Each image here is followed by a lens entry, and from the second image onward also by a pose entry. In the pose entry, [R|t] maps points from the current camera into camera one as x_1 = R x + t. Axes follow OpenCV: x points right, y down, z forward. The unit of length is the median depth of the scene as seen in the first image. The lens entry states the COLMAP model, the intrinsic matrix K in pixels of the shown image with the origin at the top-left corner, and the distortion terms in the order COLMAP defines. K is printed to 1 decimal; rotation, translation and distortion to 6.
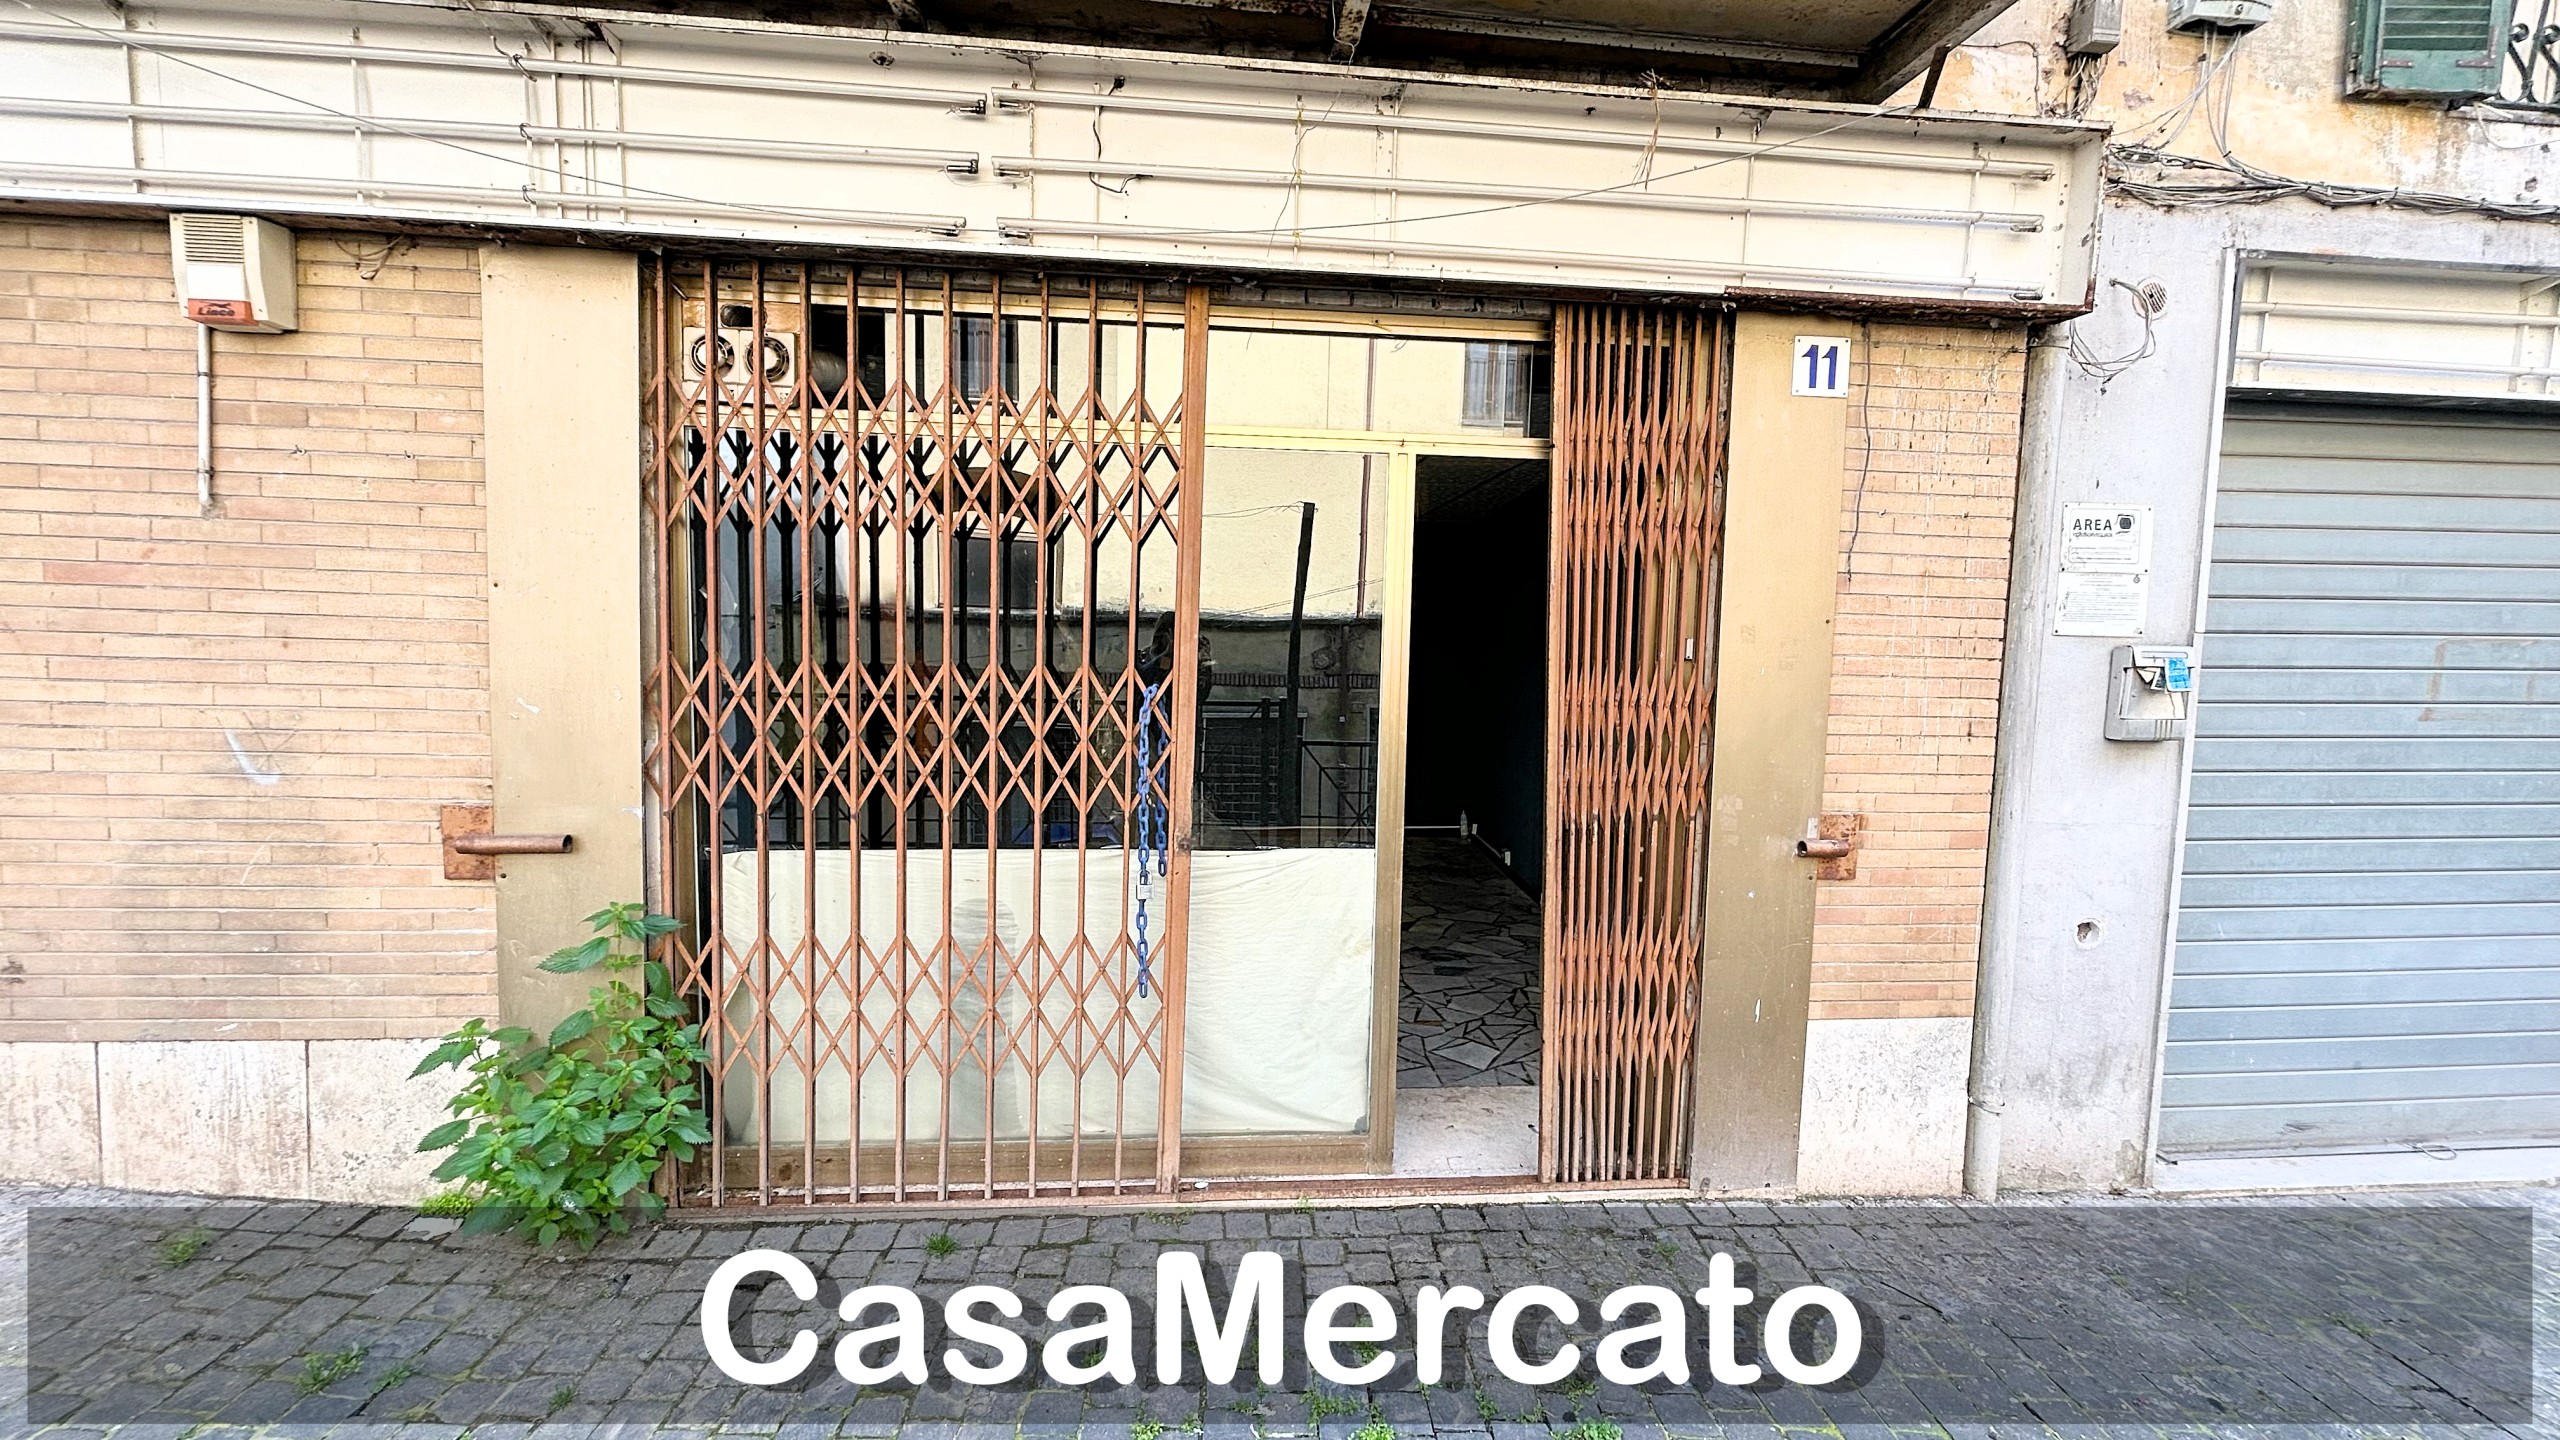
lens RADIAL K [[960.4, 0, 1278.6], [0, 960.4, 742.0], [0, 0, 1]] dist [0.005516, 0.000132]
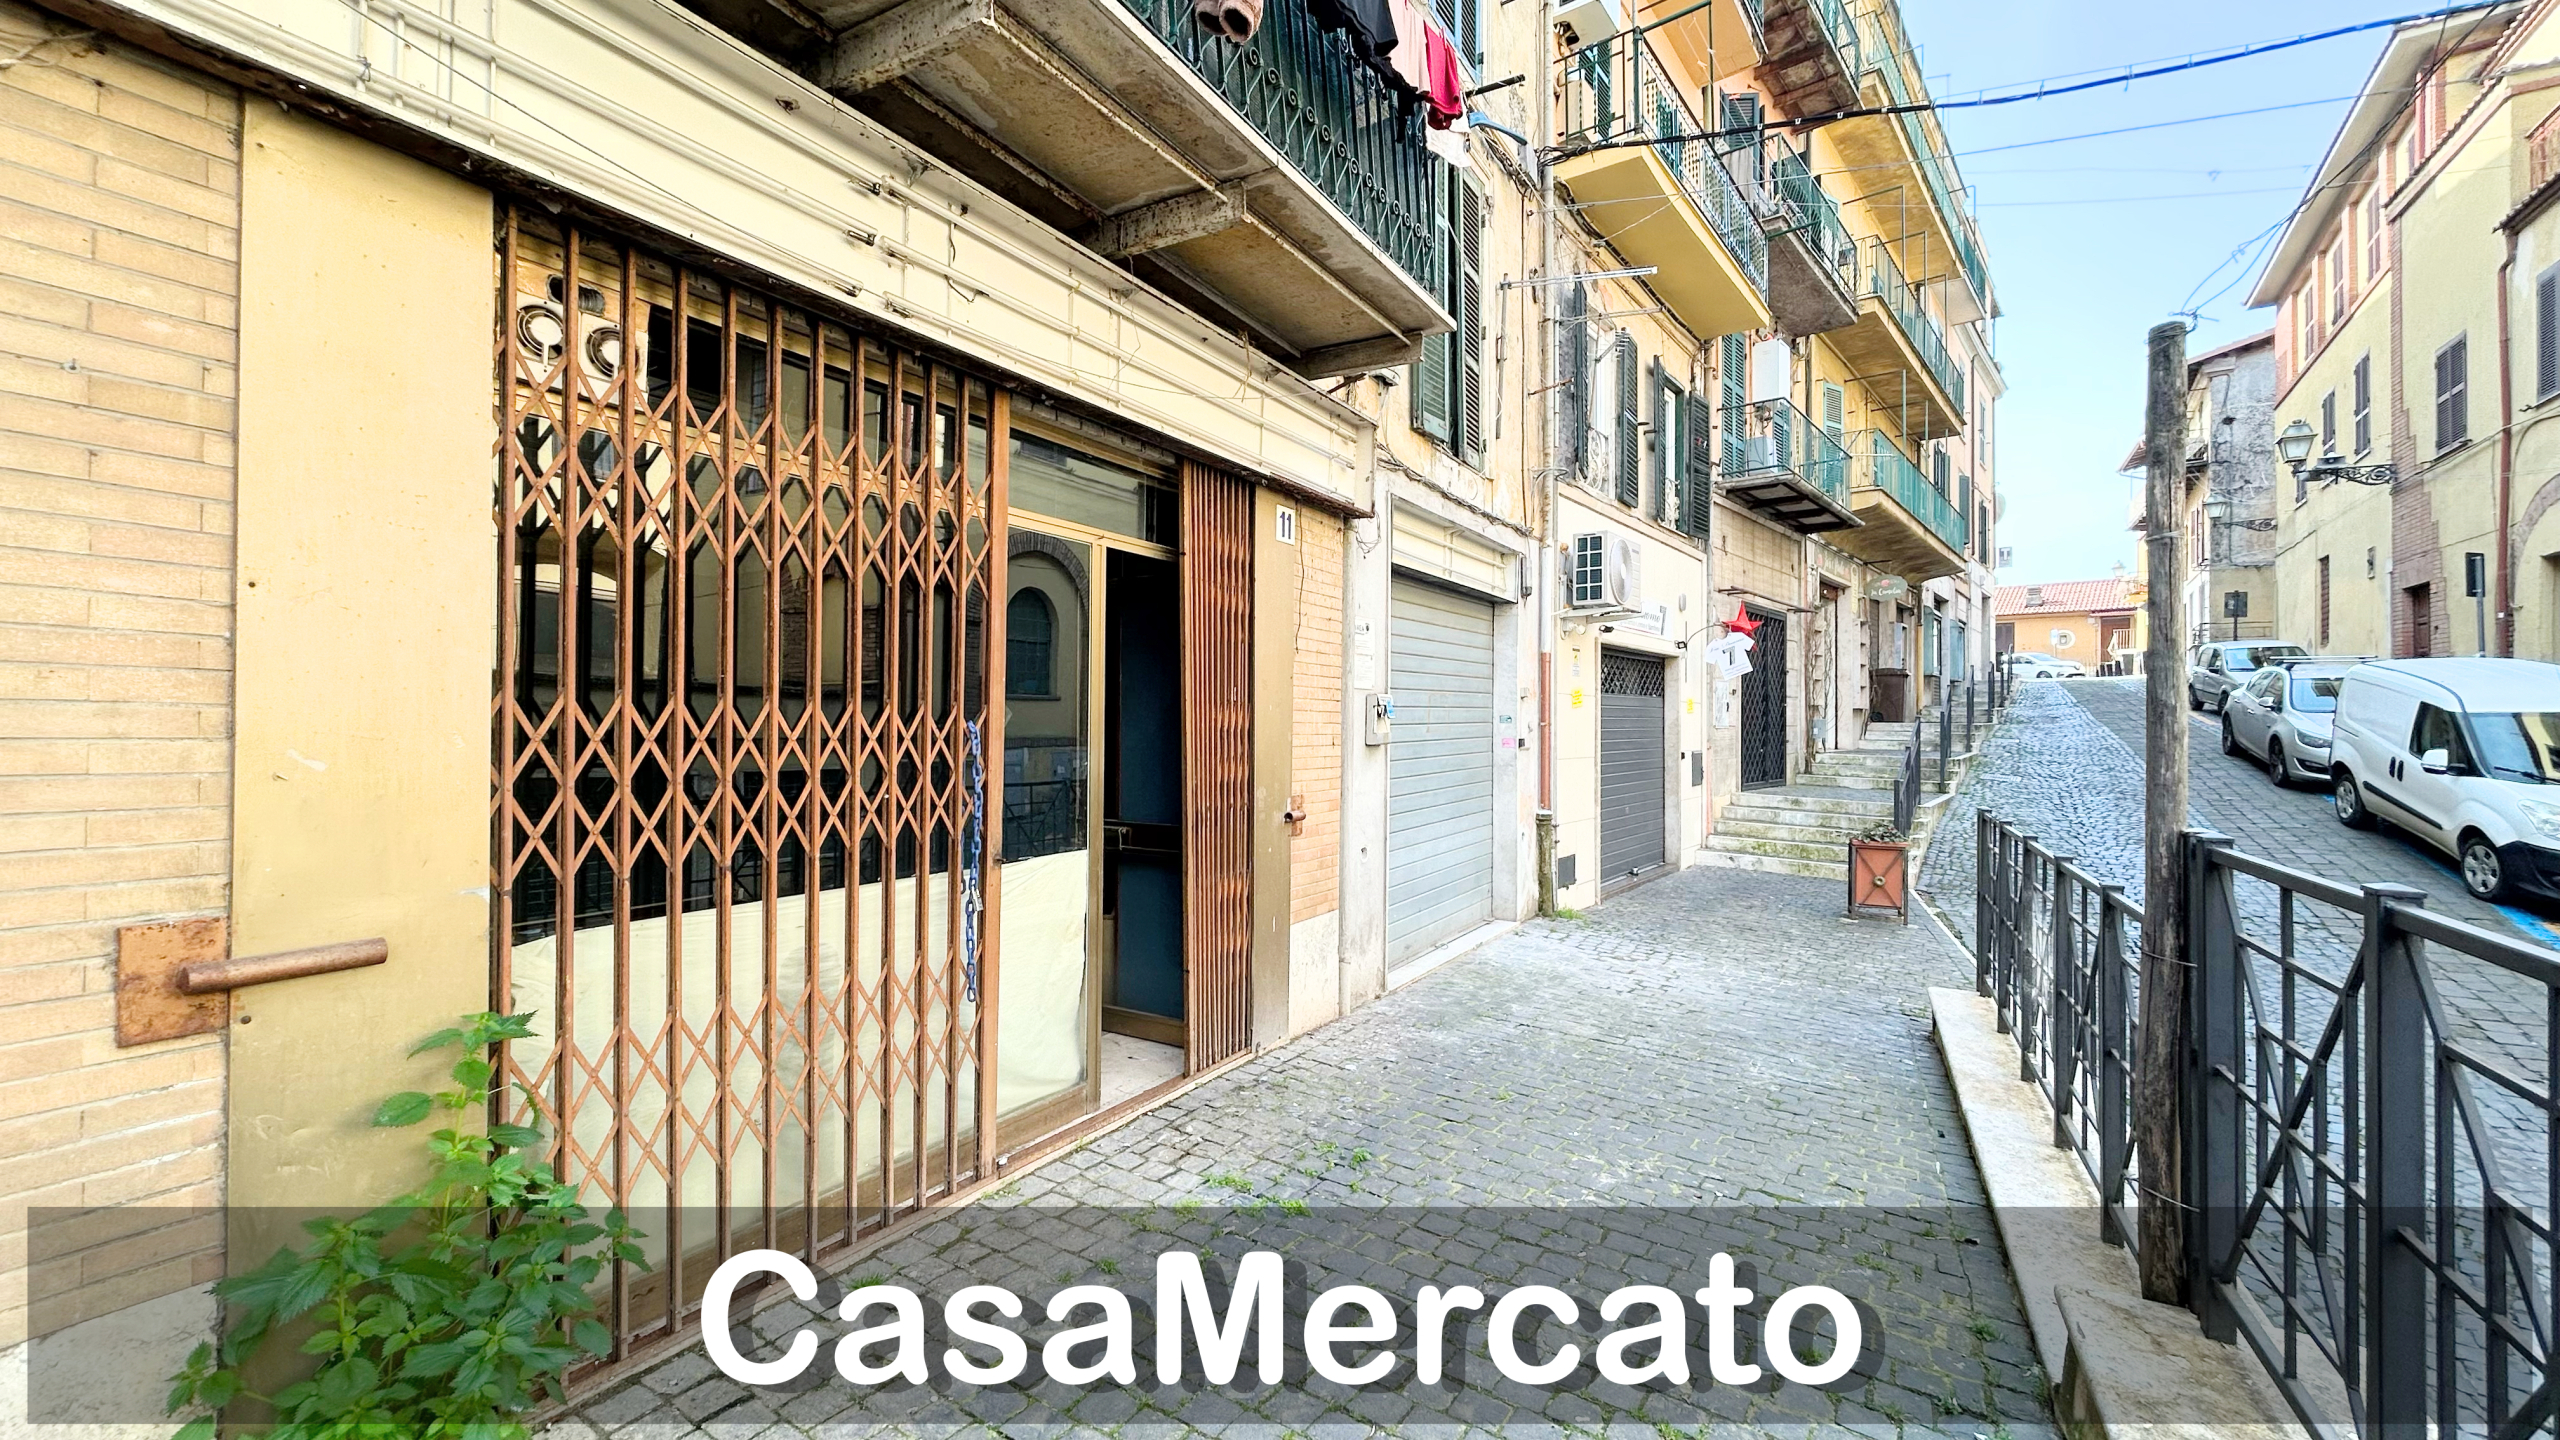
lens RADIAL K [[1033.4, 0, 1280.0], [0, 1033.4, 720.0], [0, 0, 1]] dist [0.000982, 0.000105]
pose [[0.580768, -0.011431, 0.813989, -0.937211], [0.058537, 0.997899, -0.027751, -0.005406], [-0.811962, 0.063765, 0.580217, -0.002729]]
